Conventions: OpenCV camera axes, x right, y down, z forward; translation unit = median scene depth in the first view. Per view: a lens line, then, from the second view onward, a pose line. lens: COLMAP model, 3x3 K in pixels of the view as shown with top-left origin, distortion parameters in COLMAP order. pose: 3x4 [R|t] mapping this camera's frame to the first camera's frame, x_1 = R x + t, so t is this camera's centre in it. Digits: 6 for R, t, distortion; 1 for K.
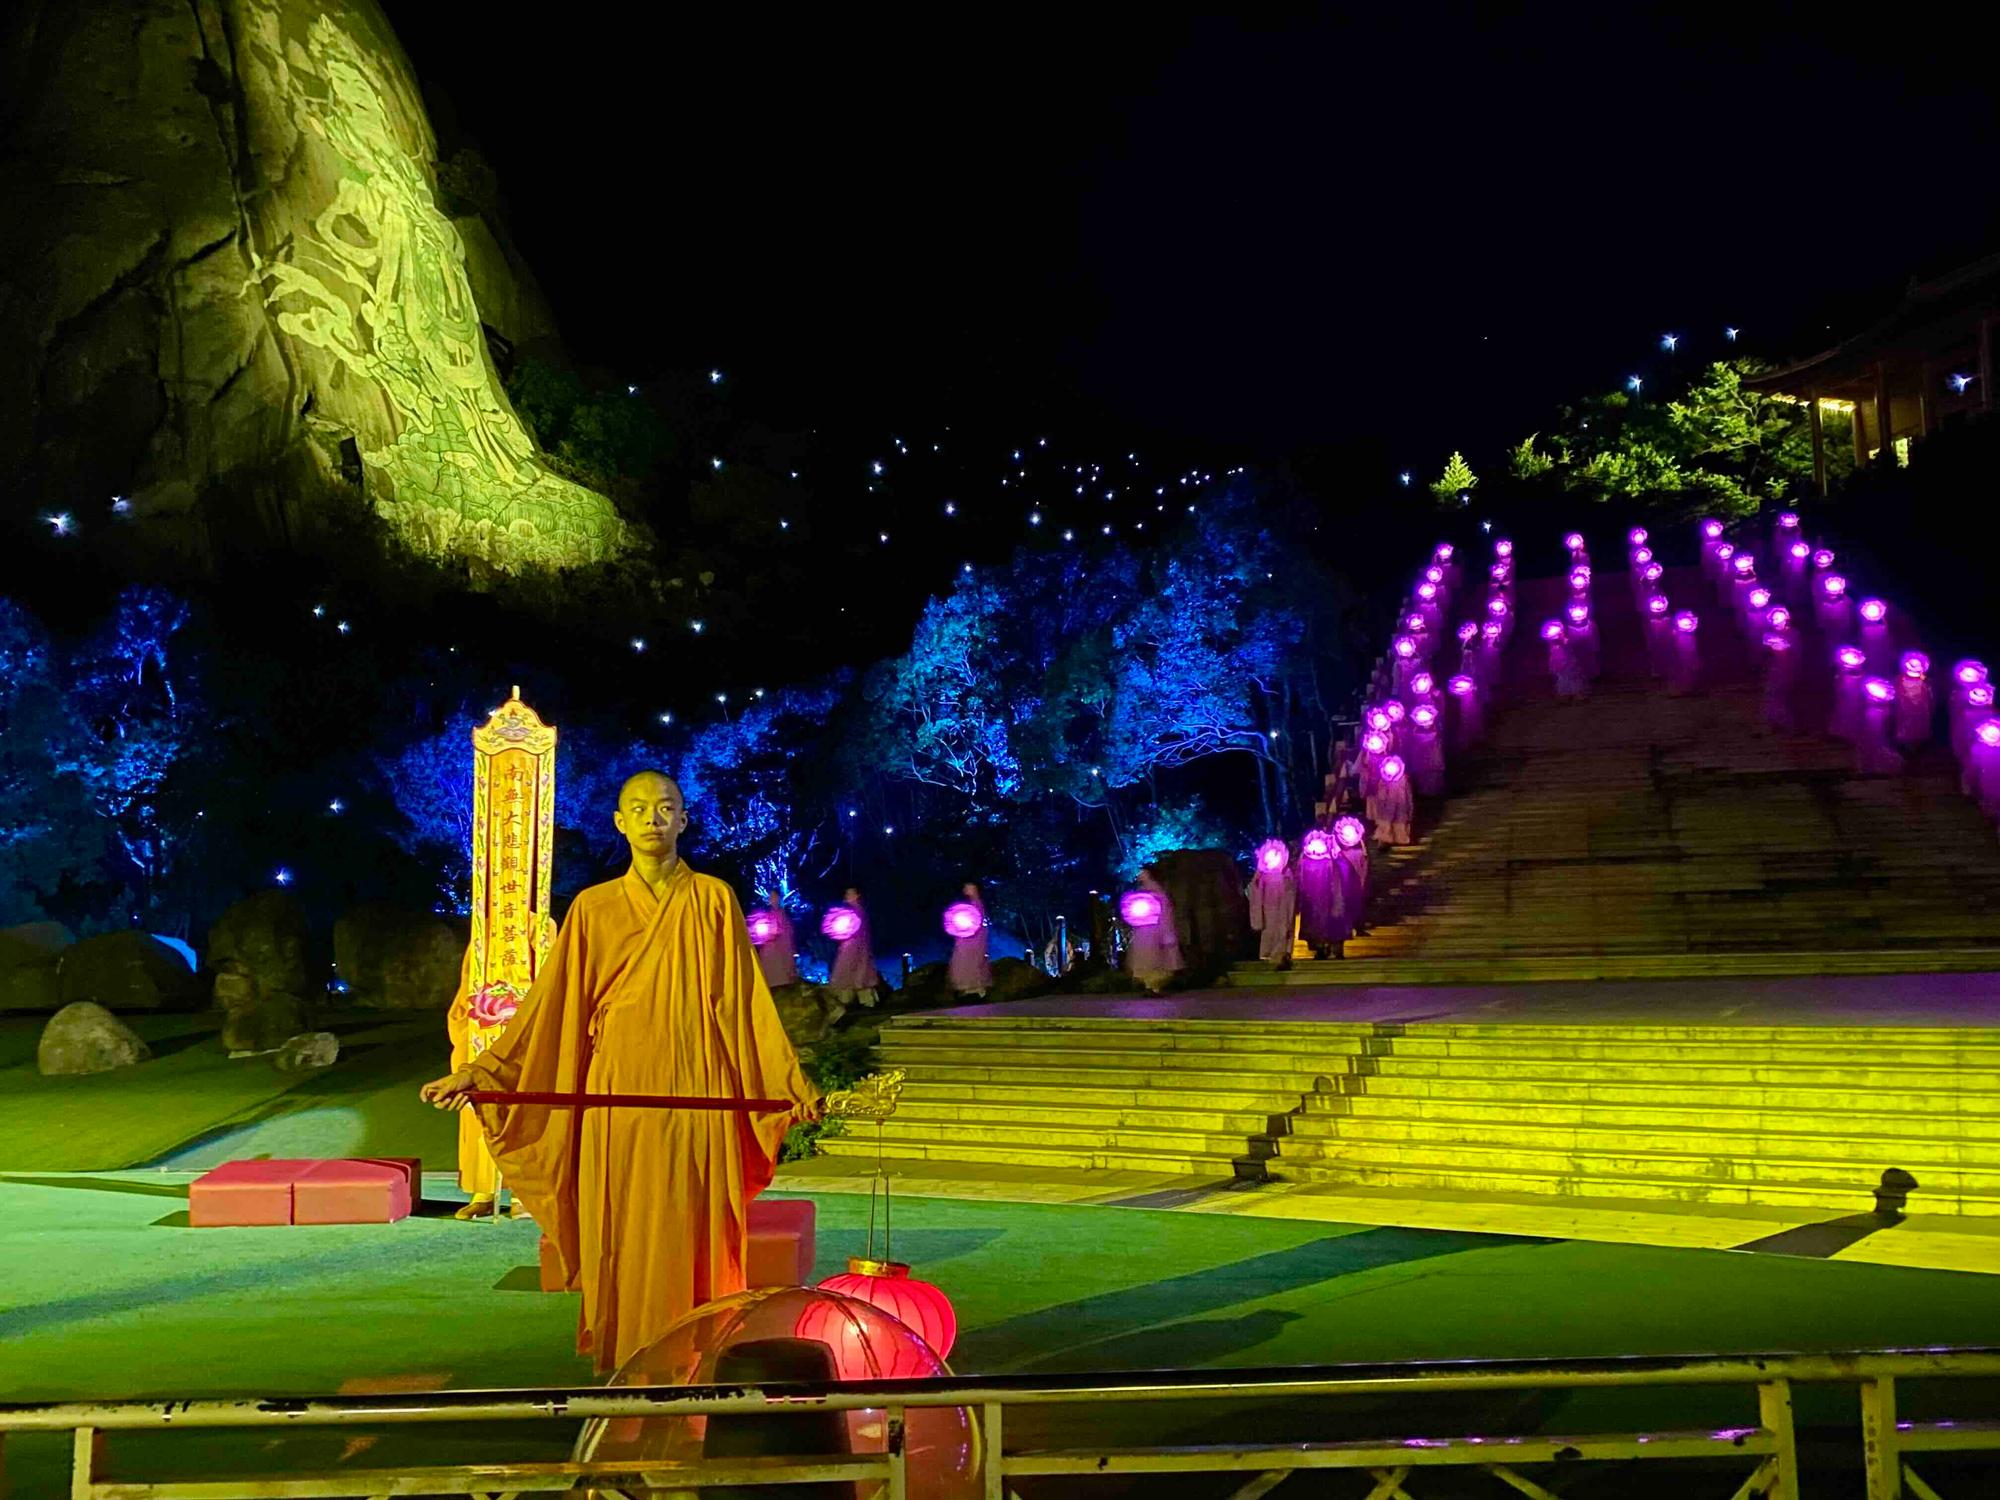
lens RADIAL K [[1789.4, 0, 1000.0], [0, 1789.4, 750.0], [0, 0, 1]] dist [-0.044178, 0.004648]
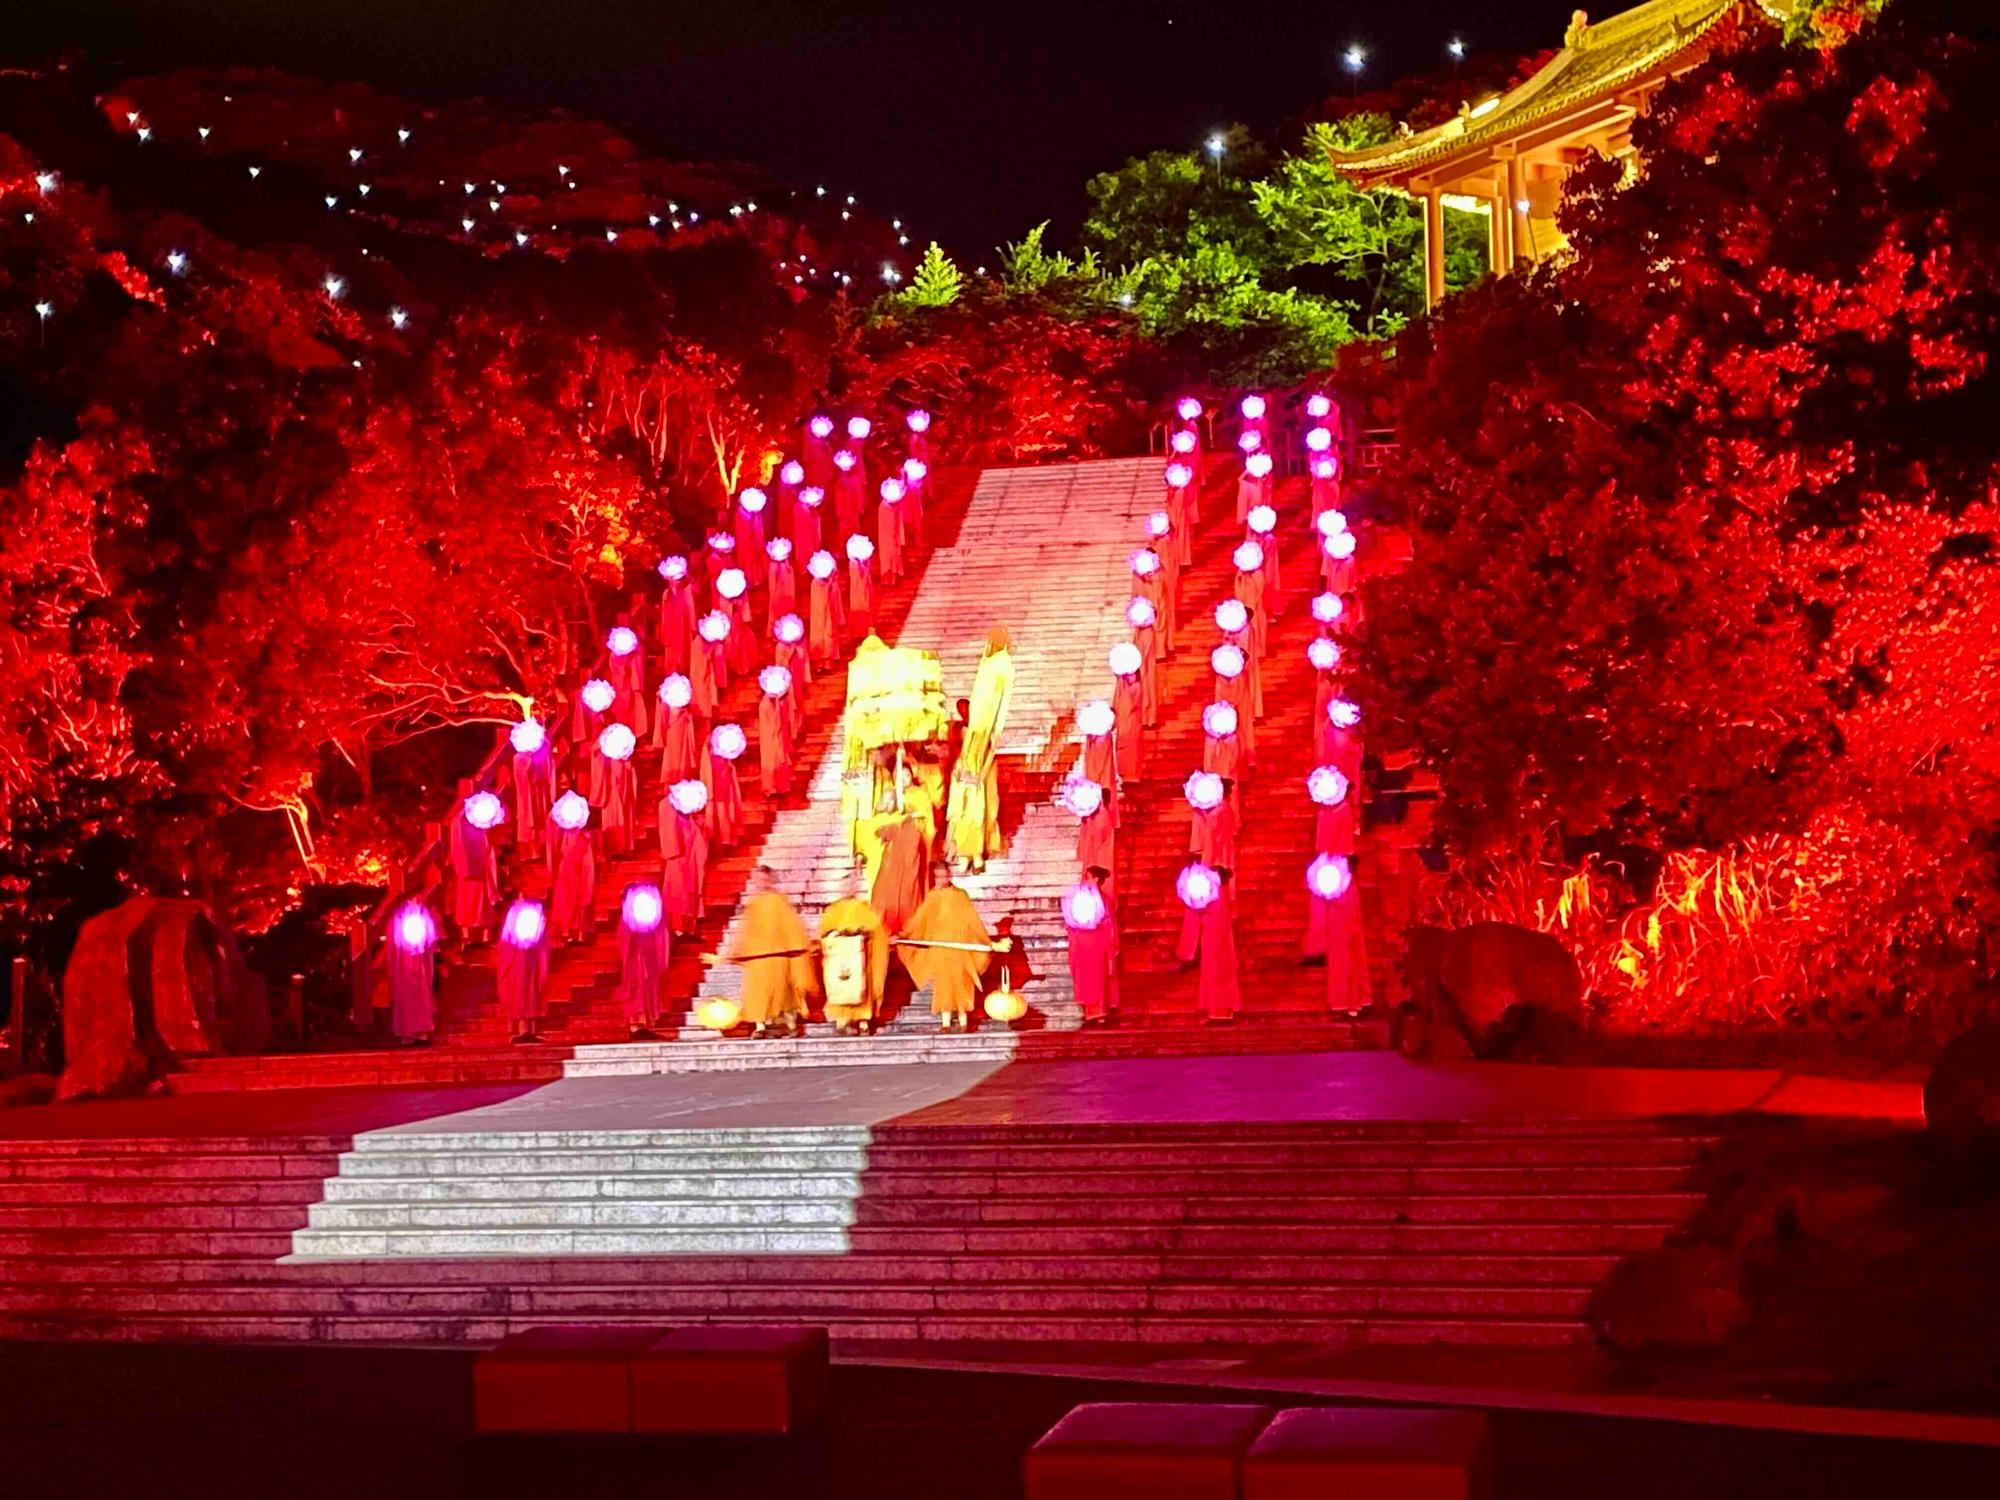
lens RADIAL K [[2969.3, 0, 1000.0], [0, 2969.3, 750.0], [0, 0, 1]] dist [0.218630, -0.904799]
pose [[0.967890, 0.011926, 0.251091, 0.173870], [-0.015765, 0.999787, 0.013283, -0.028218], [-0.250879, -0.016815, 0.967872, -0.265273]]
